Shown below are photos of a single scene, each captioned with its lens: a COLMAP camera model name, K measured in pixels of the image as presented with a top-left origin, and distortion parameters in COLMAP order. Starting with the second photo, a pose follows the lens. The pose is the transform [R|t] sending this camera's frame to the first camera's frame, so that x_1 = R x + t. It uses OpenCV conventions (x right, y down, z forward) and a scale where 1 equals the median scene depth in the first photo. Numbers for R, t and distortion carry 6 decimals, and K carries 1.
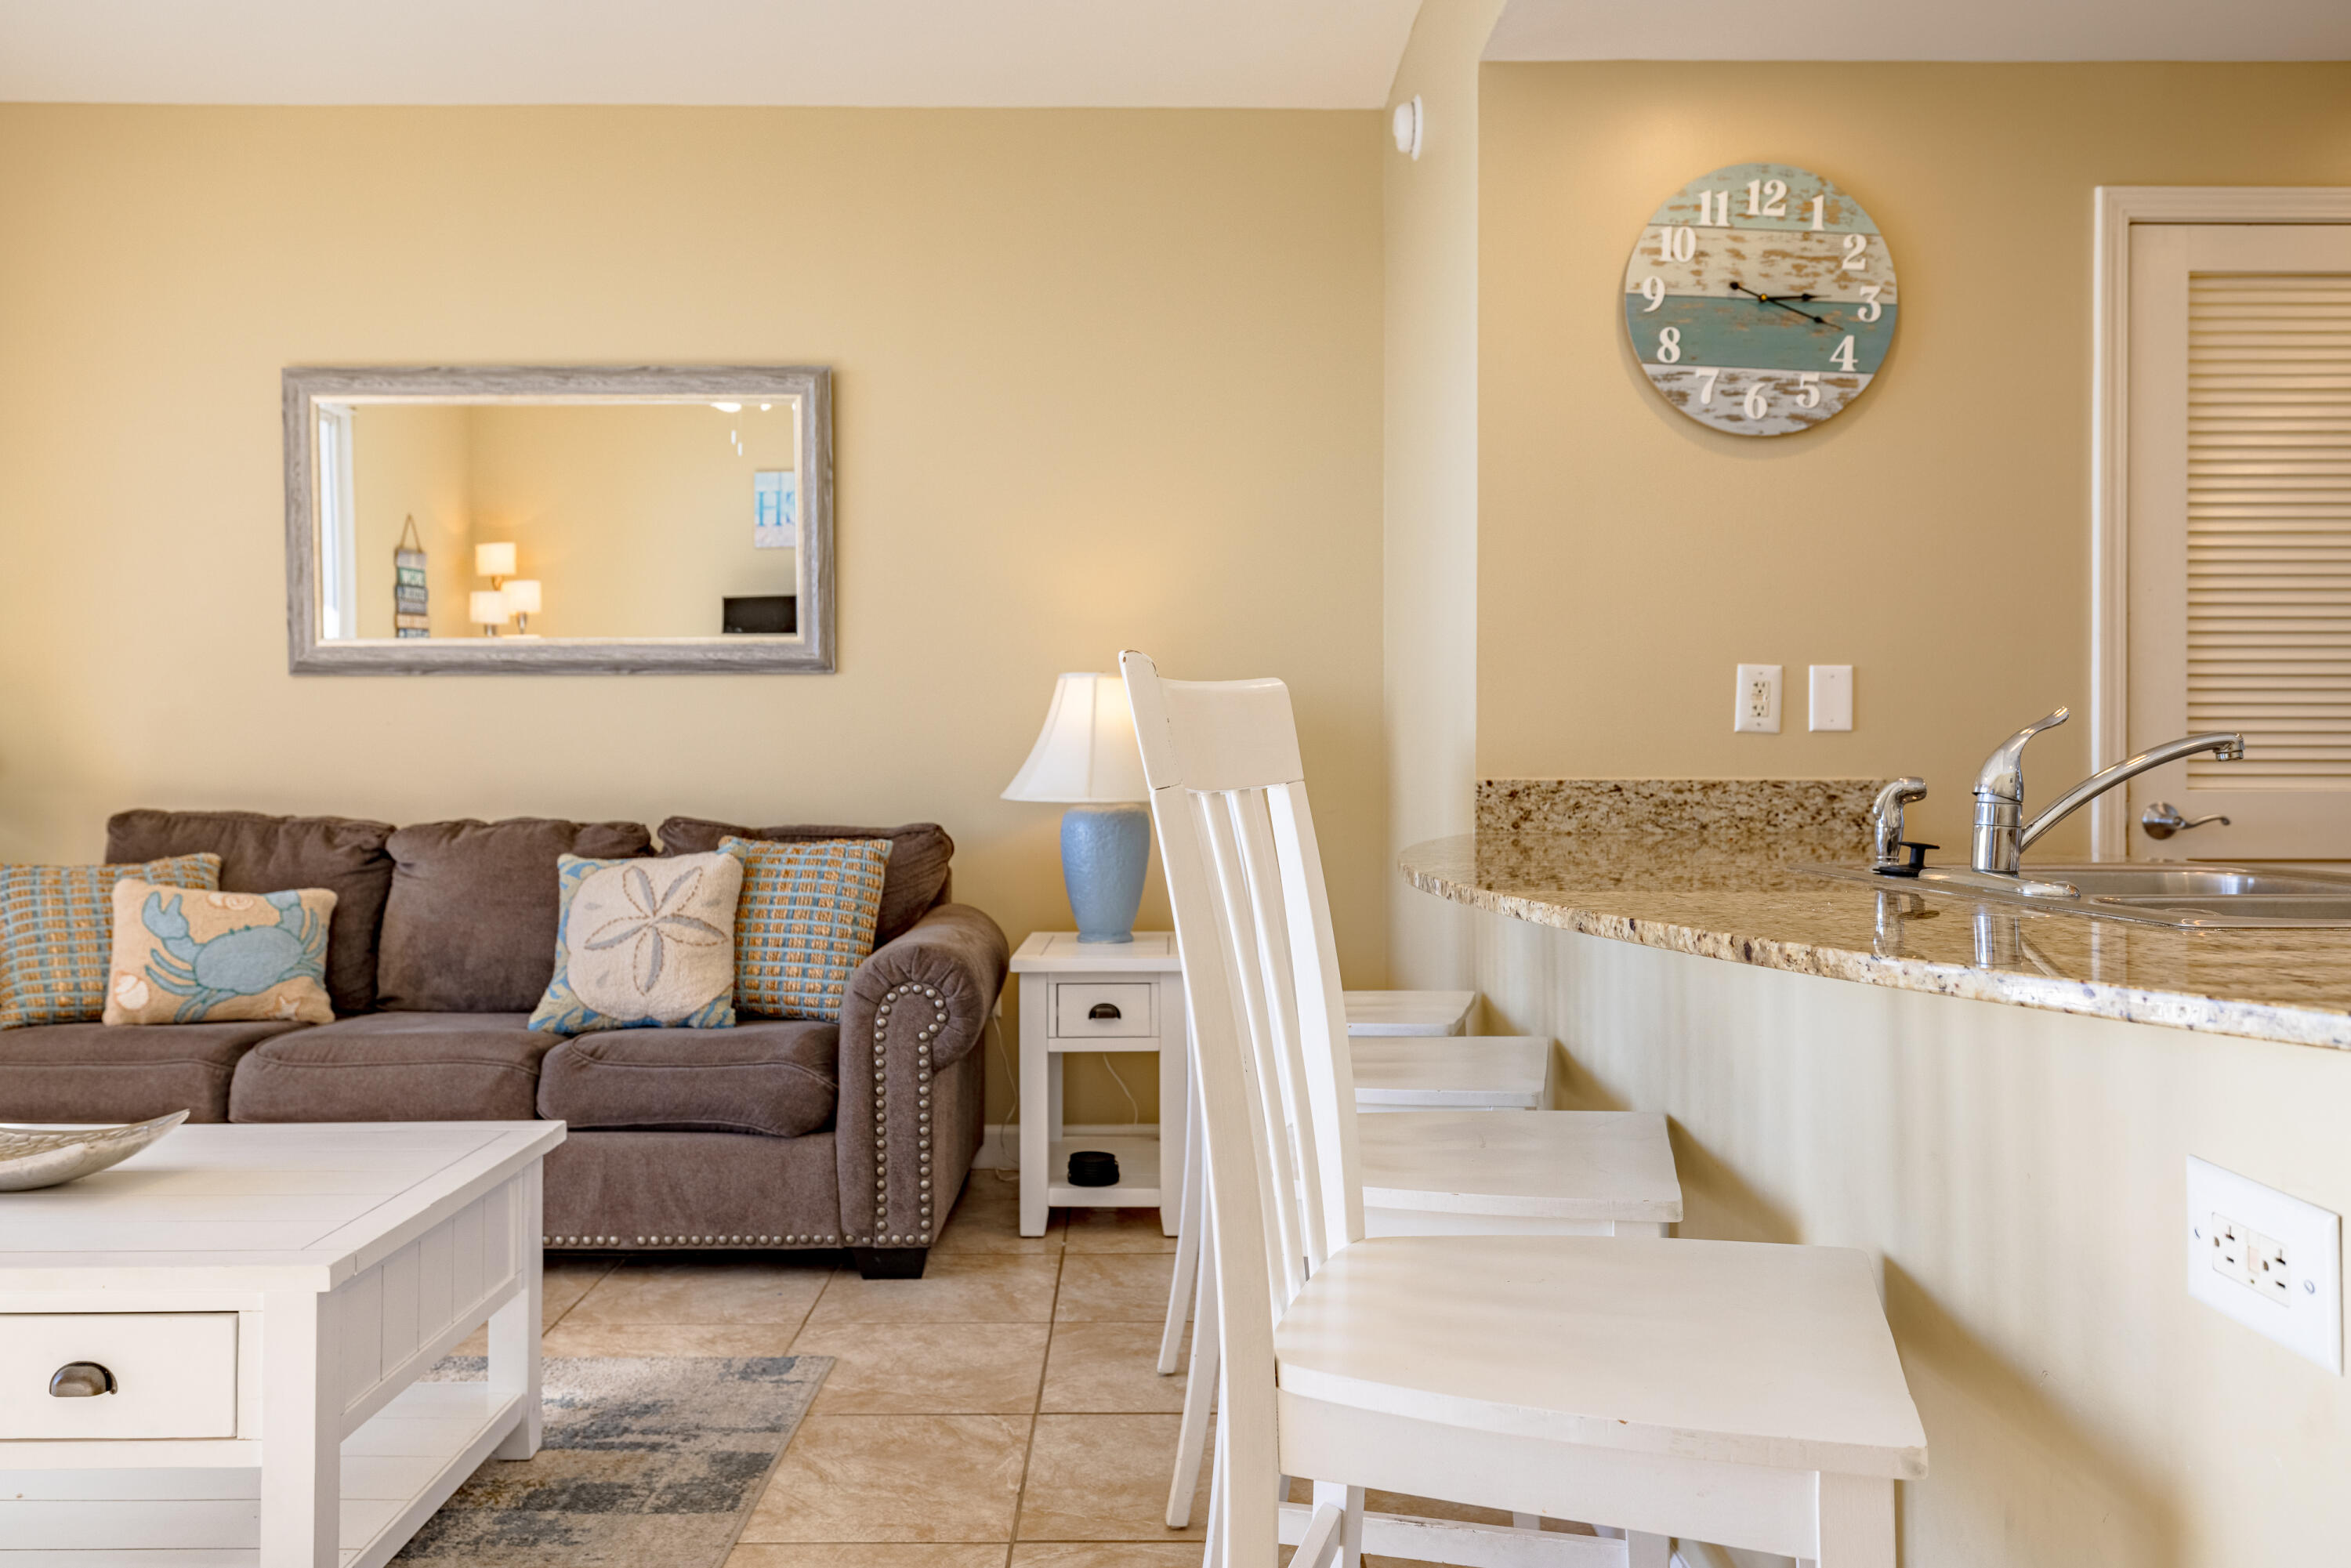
lens RADIAL K [[1711.9, 0, 1148.0], [0, 1711.9, 771.4], [0, 0, 1]] dist [0.002059, 0.004869]
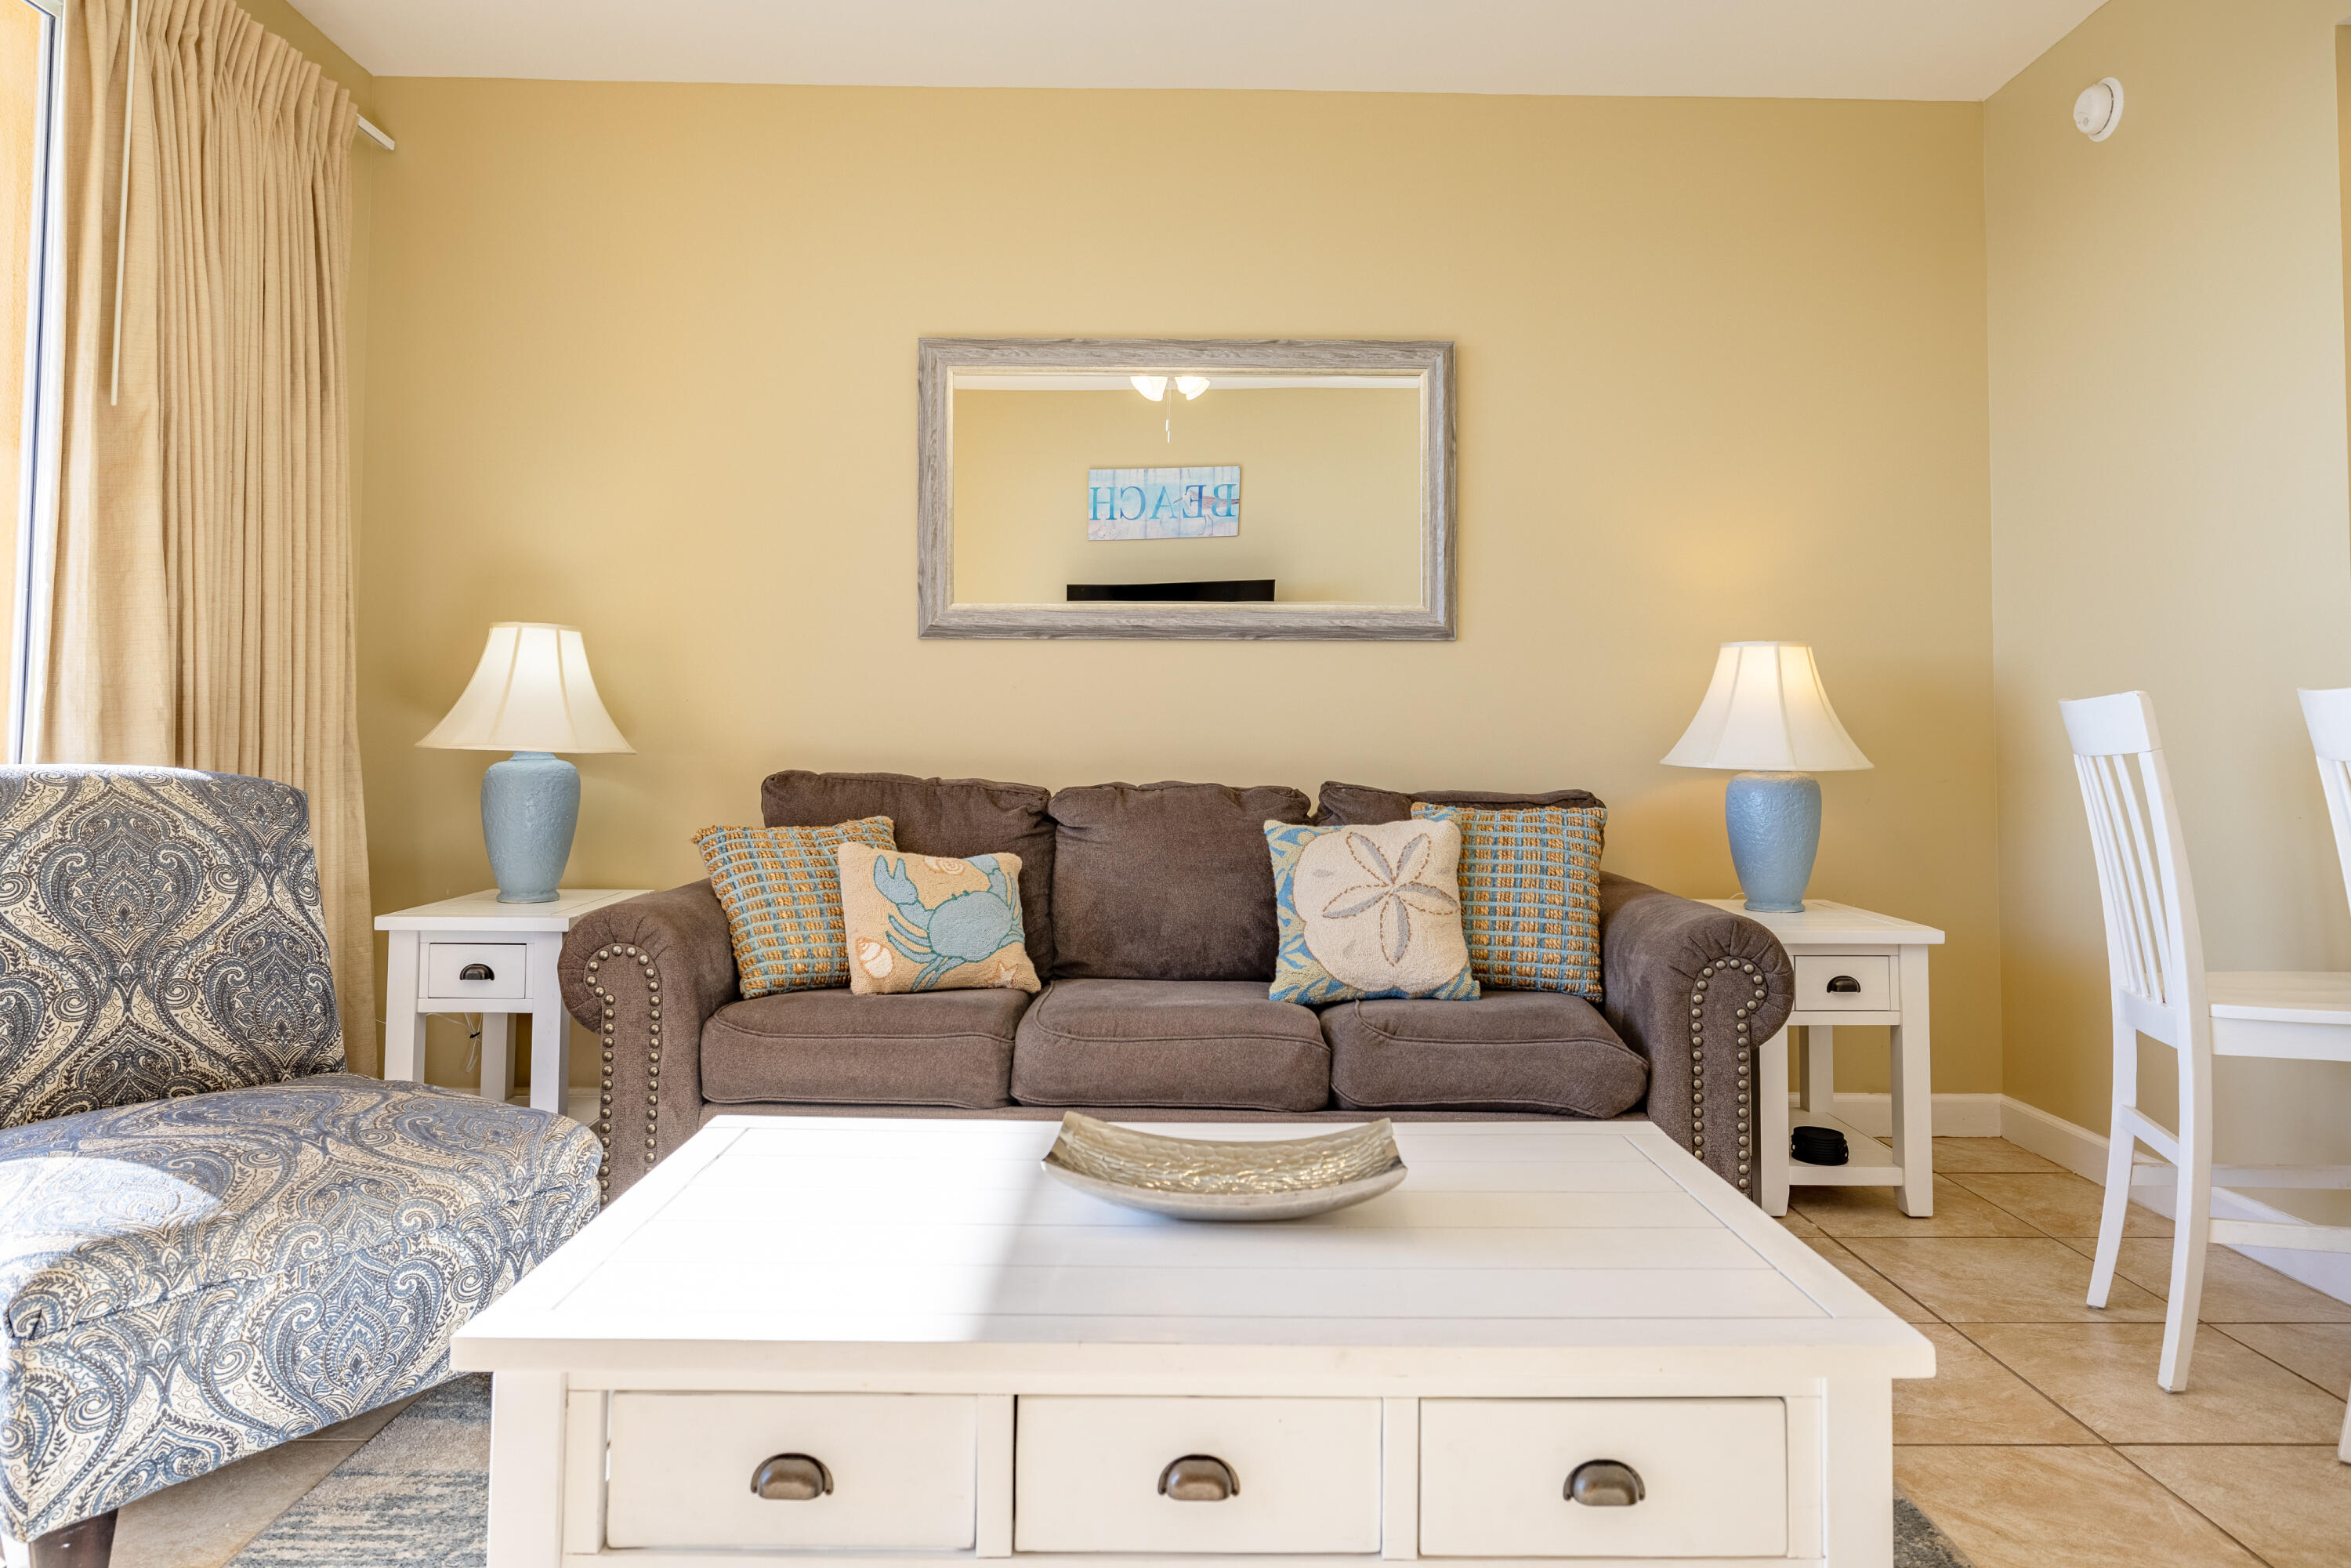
lens RADIAL K [[1495.7, 0, 1187.3], [0, 1495.7, 670.8], [0, 0, 1]] dist [-0.004198, 0.001239]
pose [[0.999956, 0.007268, 0.005963, -0.413796], [-0.006984, 0.998897, -0.046430, 0.003068], [-0.006294, 0.046386, 0.998904, 0.140312]]
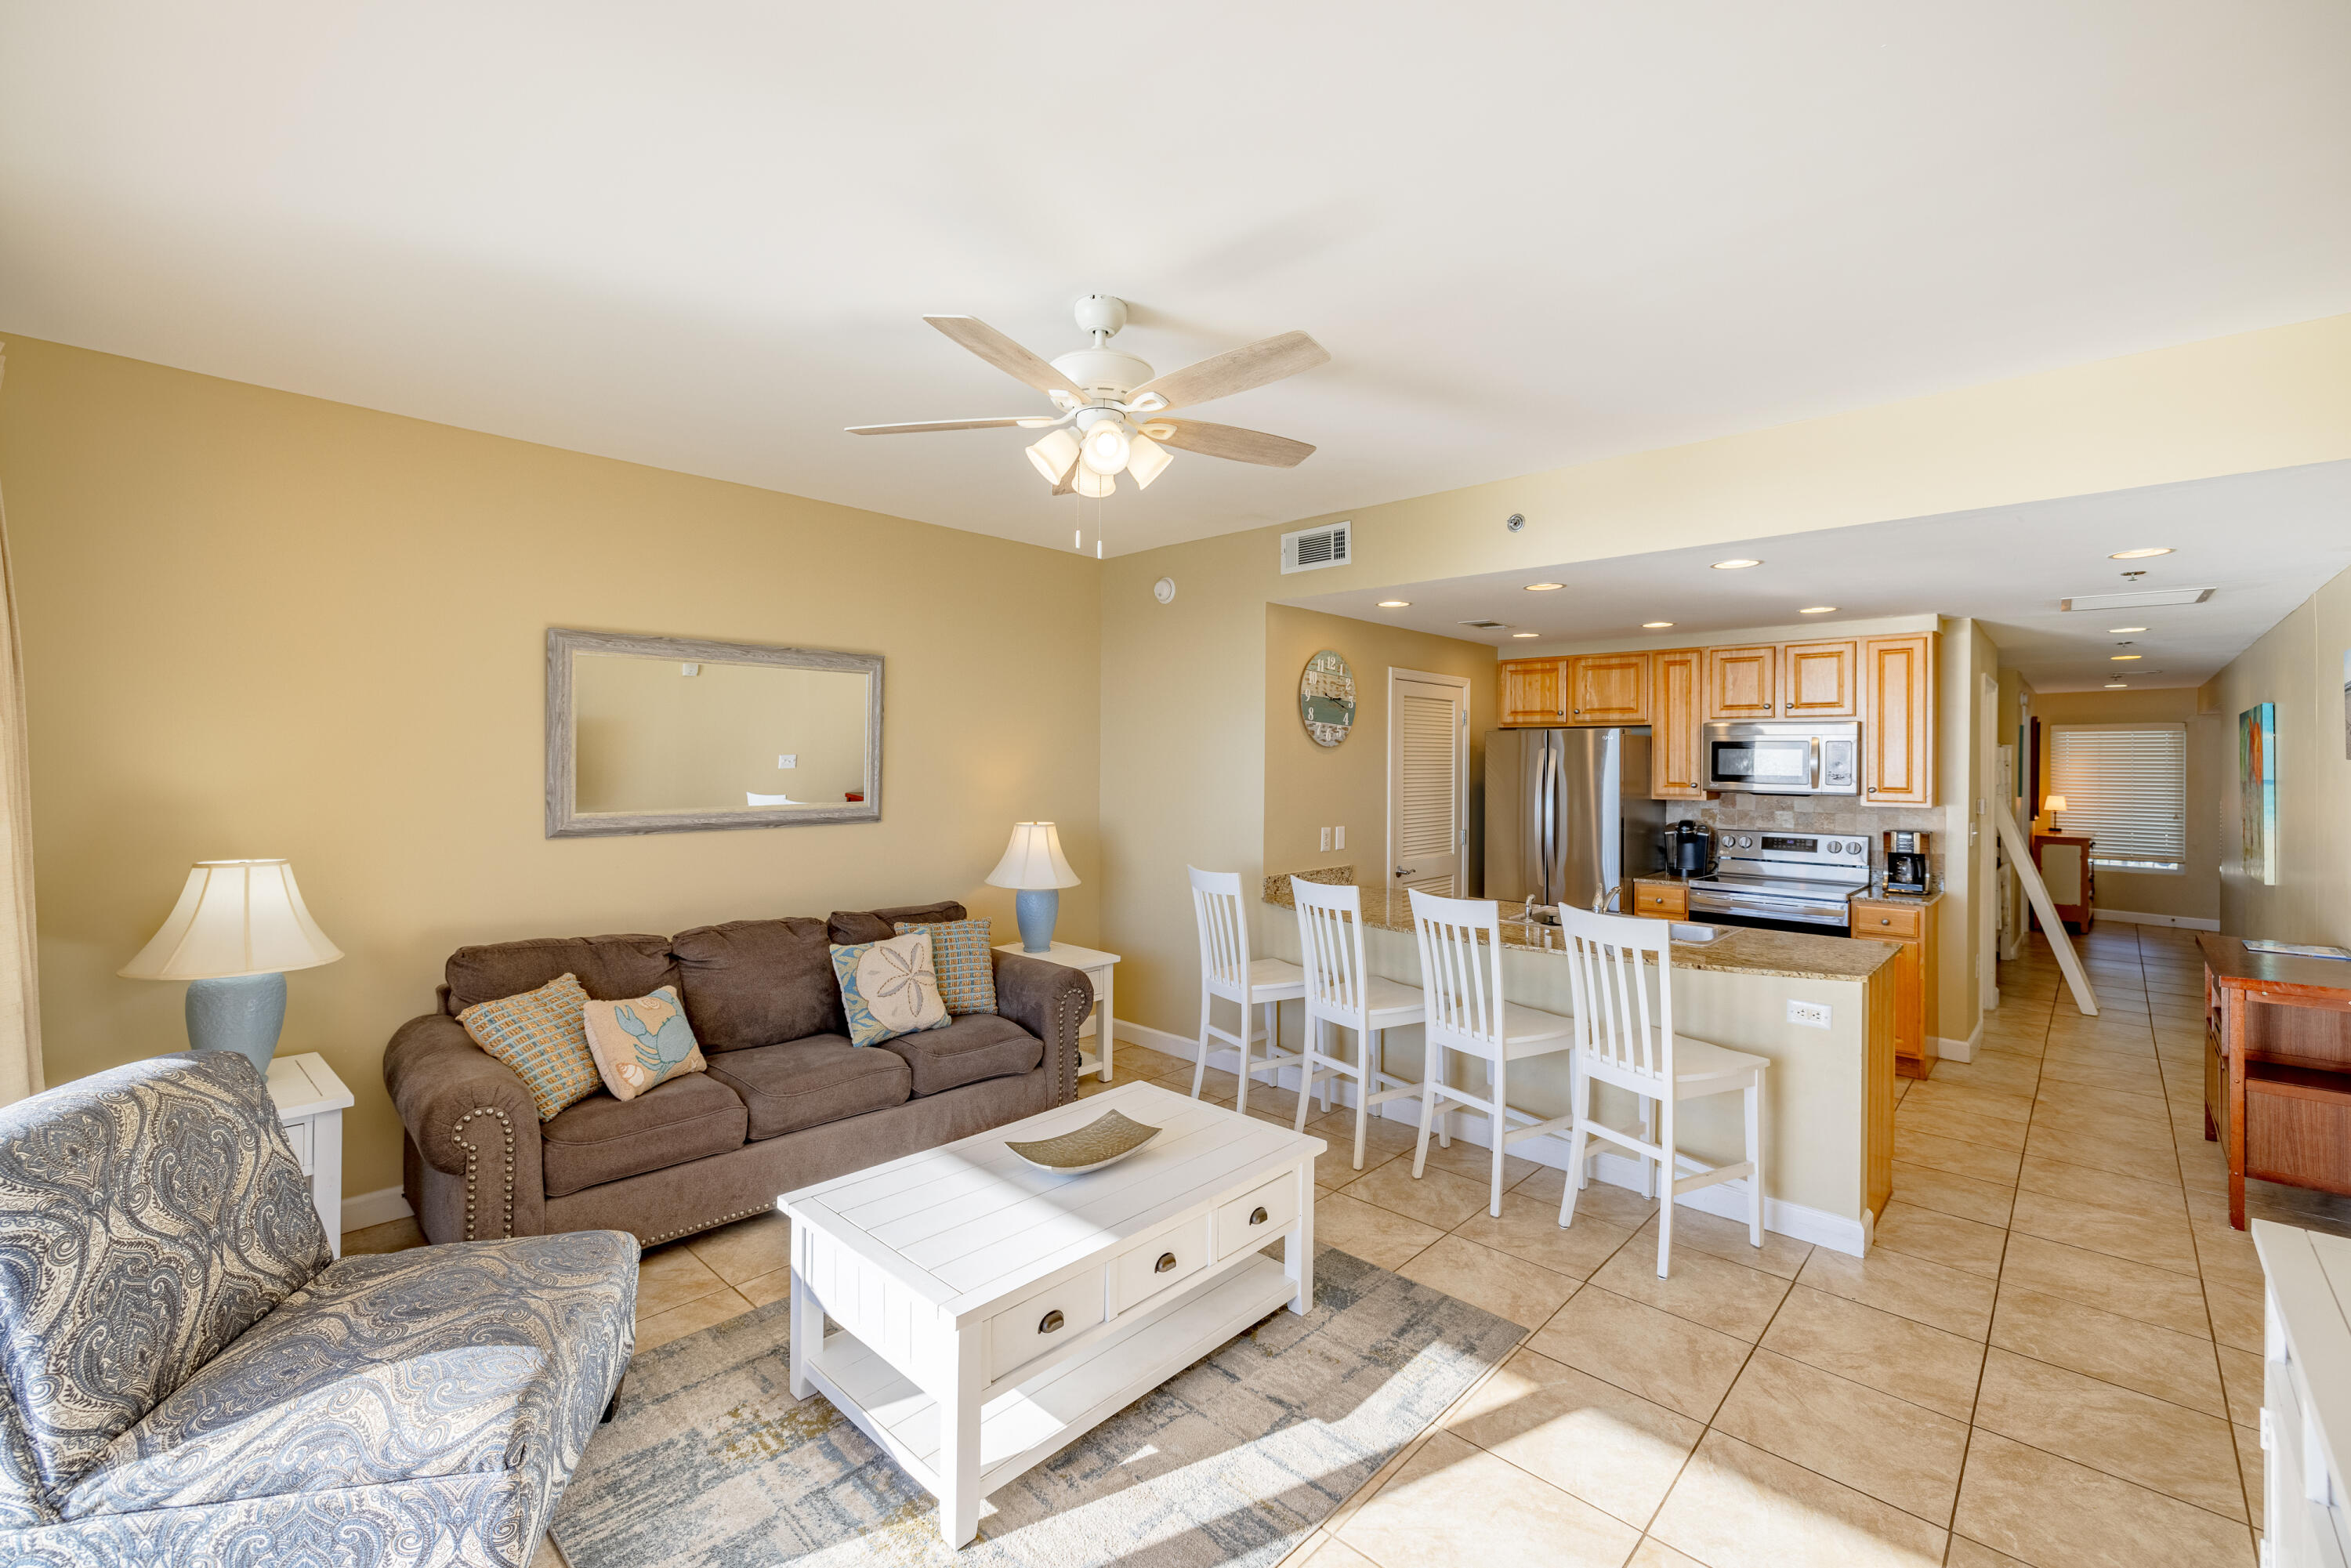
lens RADIAL K [[991.2, 0, 1156.4], [0, 991.2, 744.7], [0, 0, 1]] dist [-0.009710, 0.000194]
pose [[0.697257, 0.014468, 0.716675, -0.882901], [-0.007687, 0.999890, -0.012706, -0.153681], [-0.716780, 0.003351, 0.697292, 0.054808]]
